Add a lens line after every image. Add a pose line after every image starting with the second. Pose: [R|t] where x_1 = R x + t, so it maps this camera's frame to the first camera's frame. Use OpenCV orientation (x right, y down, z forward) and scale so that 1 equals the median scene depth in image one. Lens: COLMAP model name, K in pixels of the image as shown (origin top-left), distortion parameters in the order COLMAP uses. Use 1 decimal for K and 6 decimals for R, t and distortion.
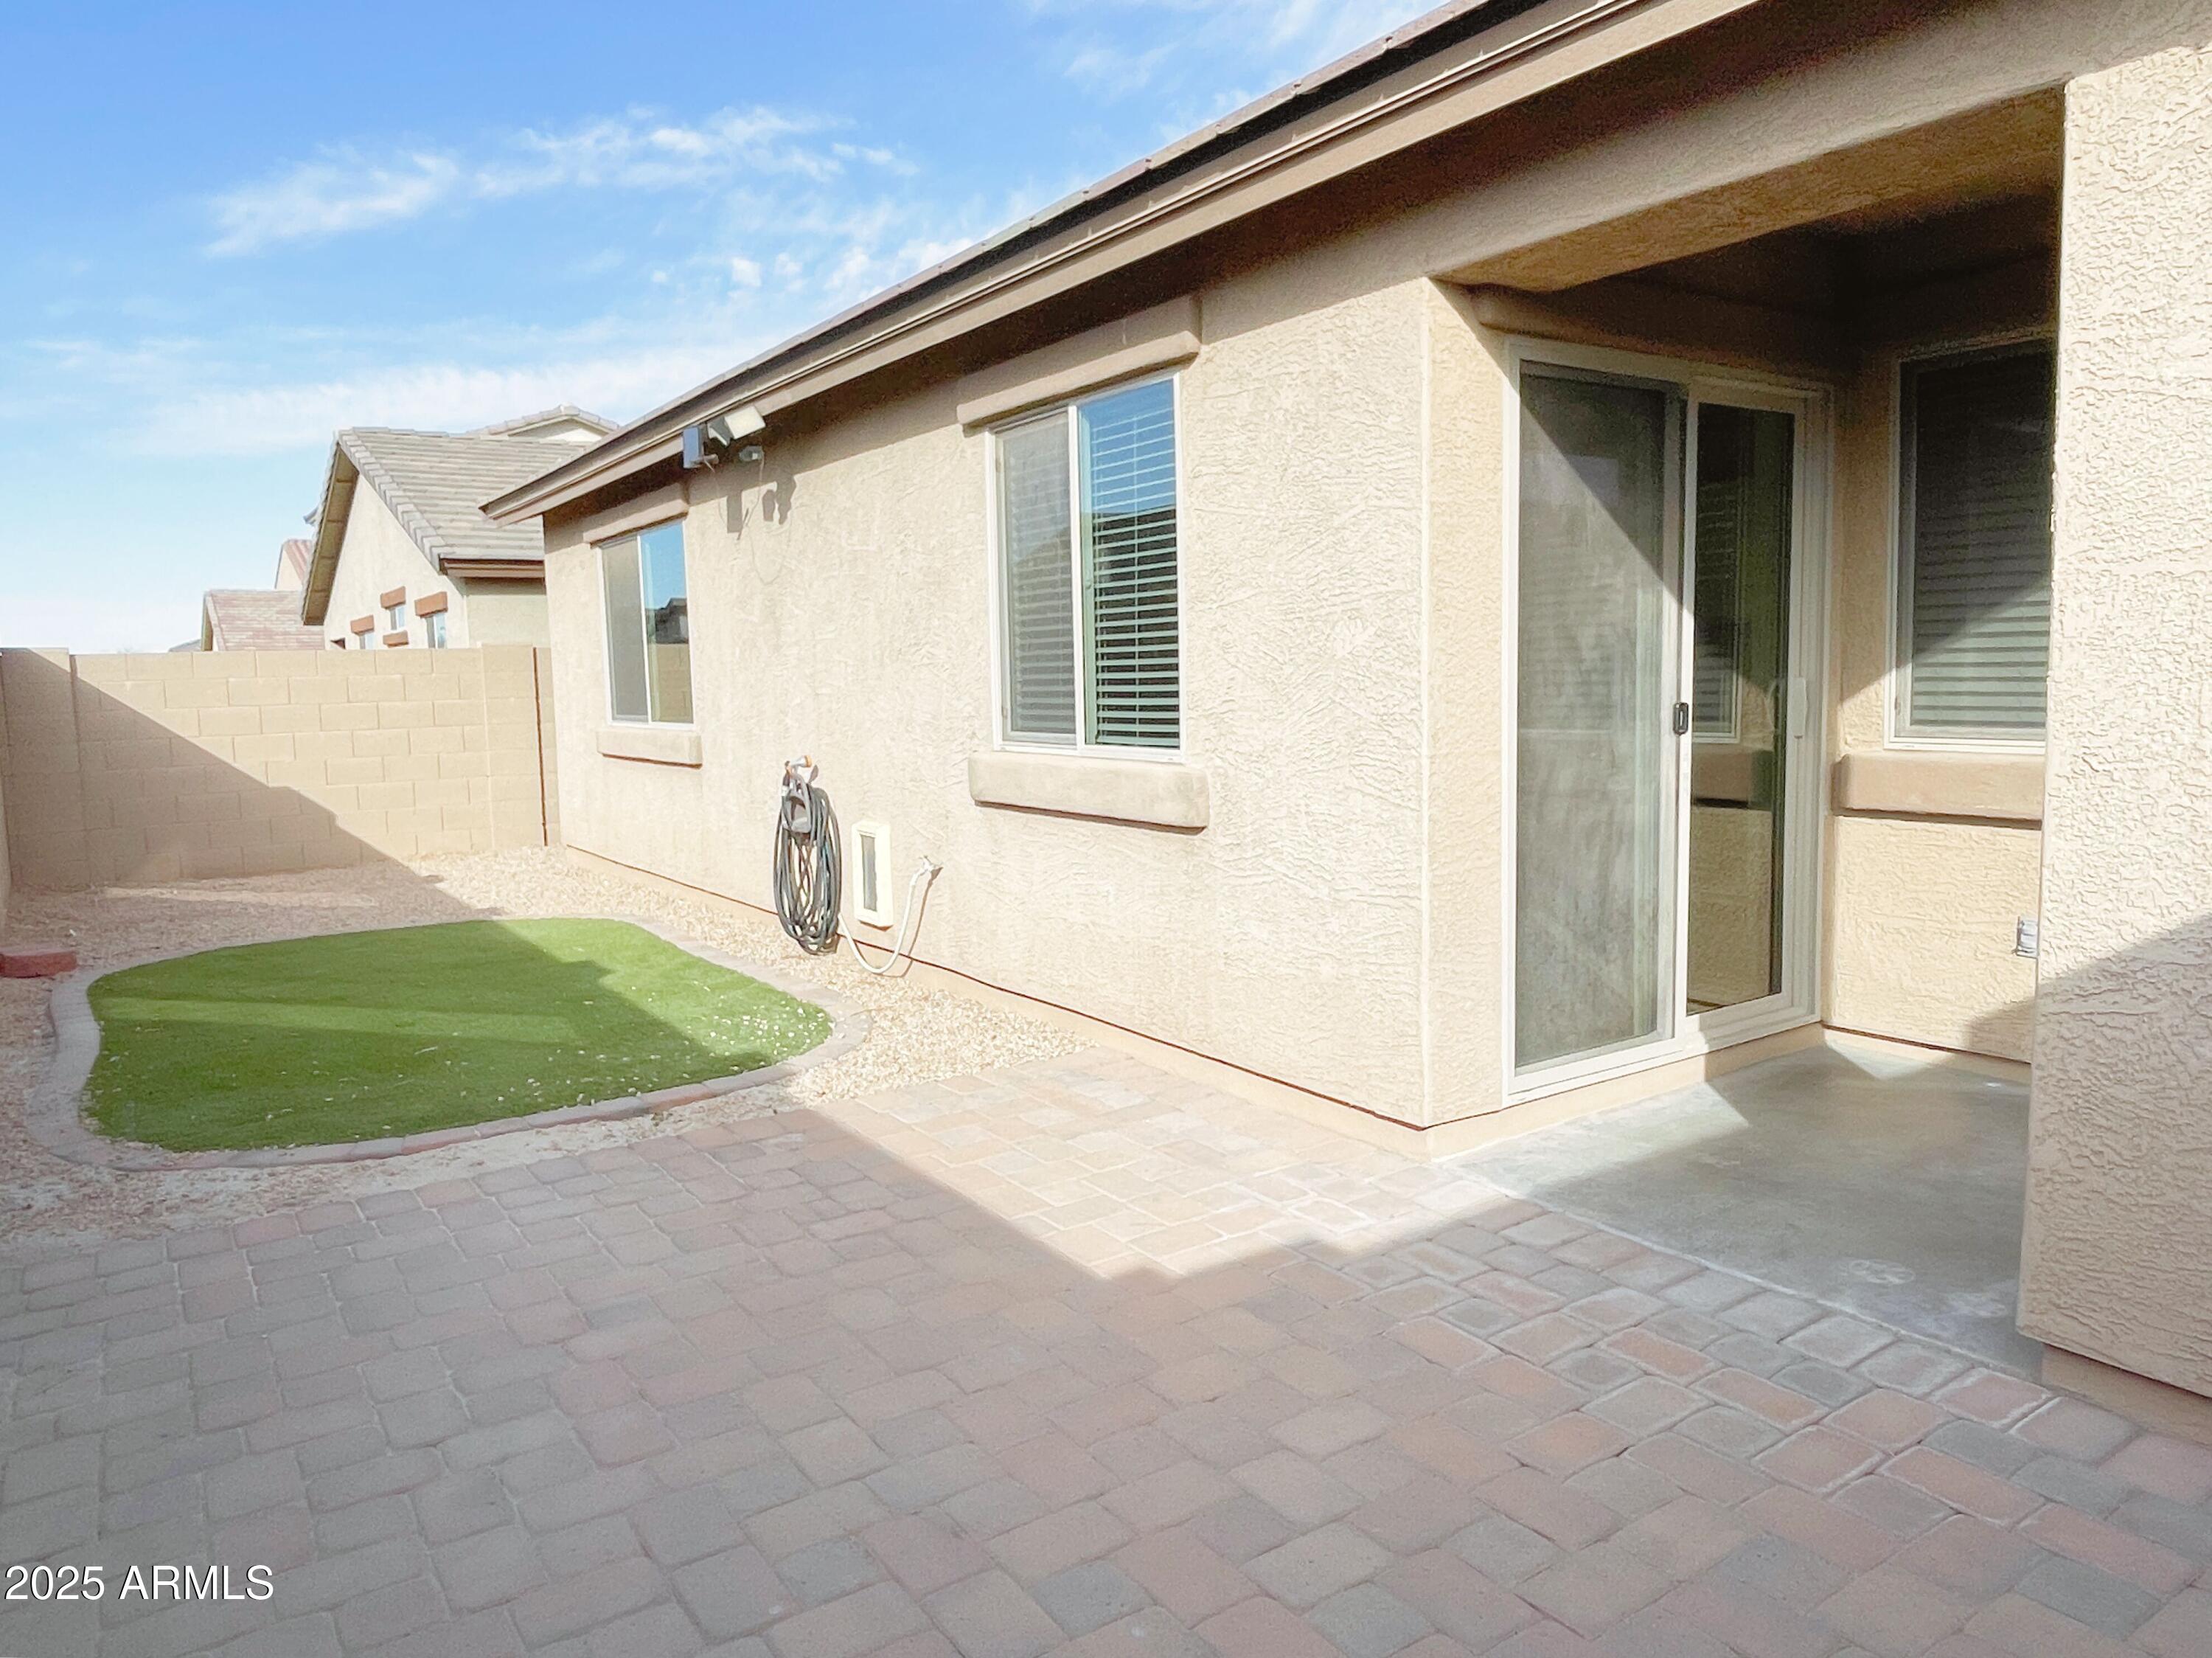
lens RADIAL K [[1487.2, 0, 1131.4], [0, 1487.2, 826.4], [0, 0, 1]] dist [0.010536, -0.002102]
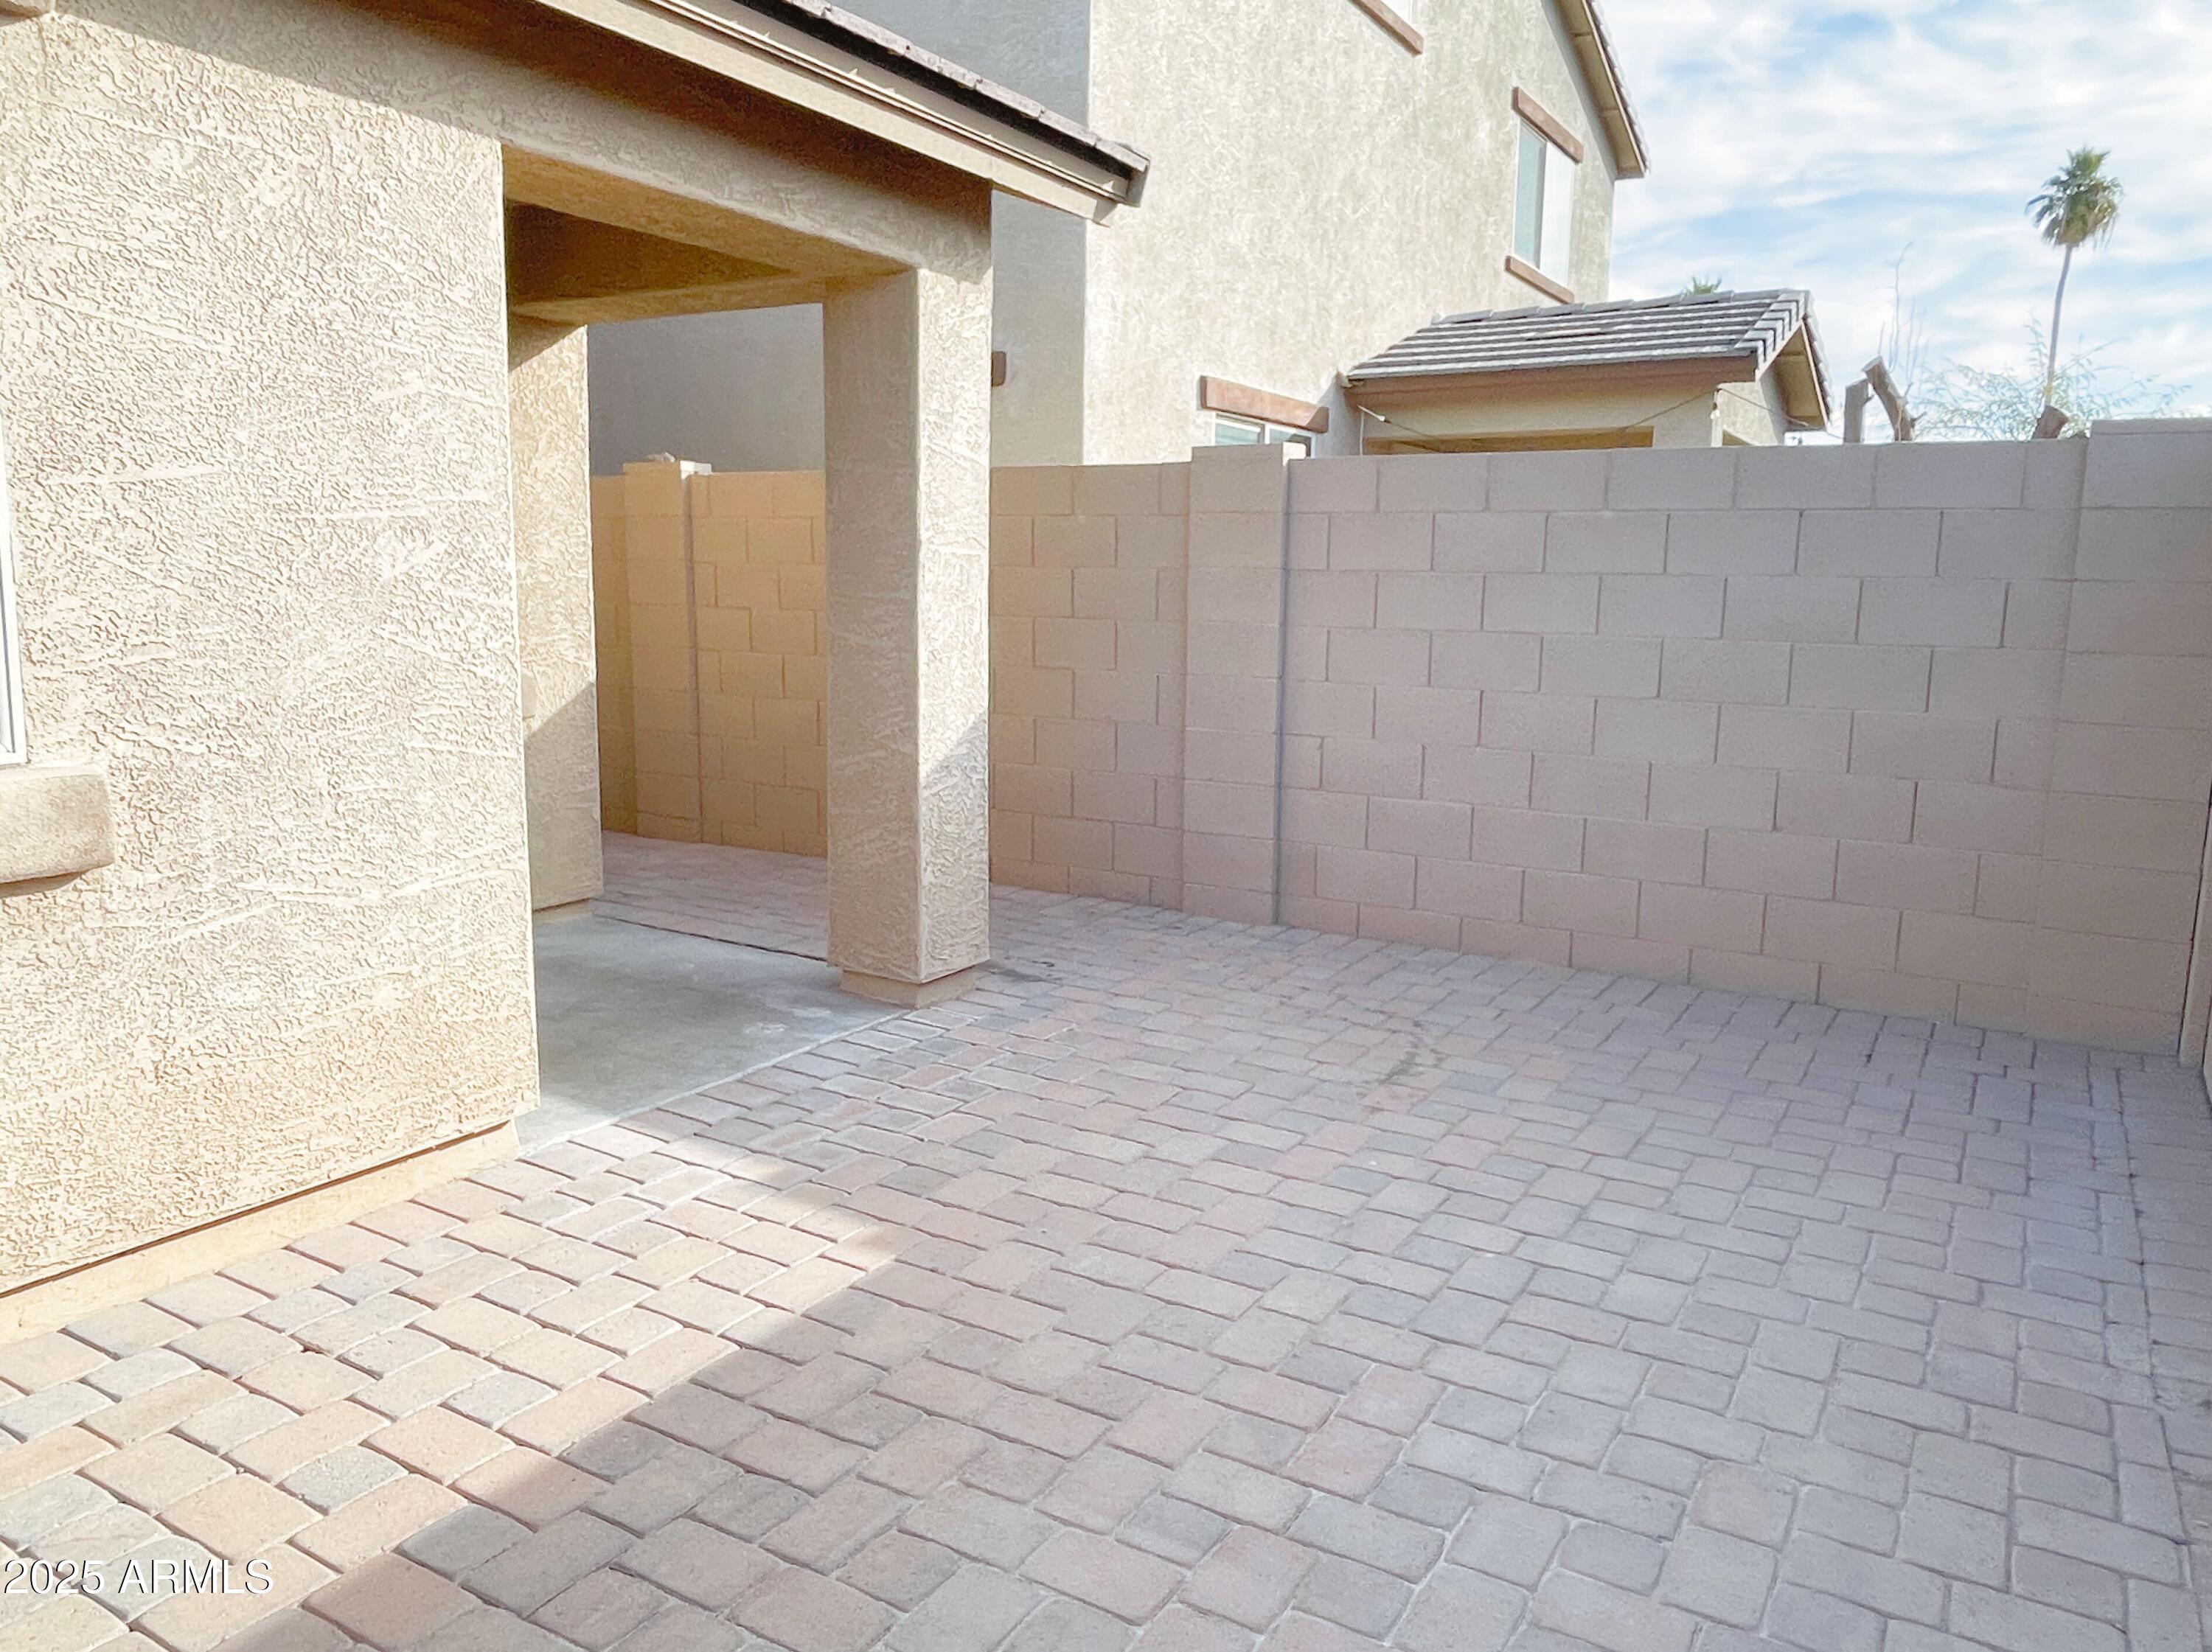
lens RADIAL K [[1486.8, 0, 1131.4], [0, 1486.8, 823.4], [0, 0, 1]] dist [0.010536, -0.002102]
pose [[-0.416743, -0.128865, 0.899844, -0.754620], [0.088804, 0.979394, 0.181384, -0.100368], [-0.904676, 0.155500, -0.396712, 1.025314]]
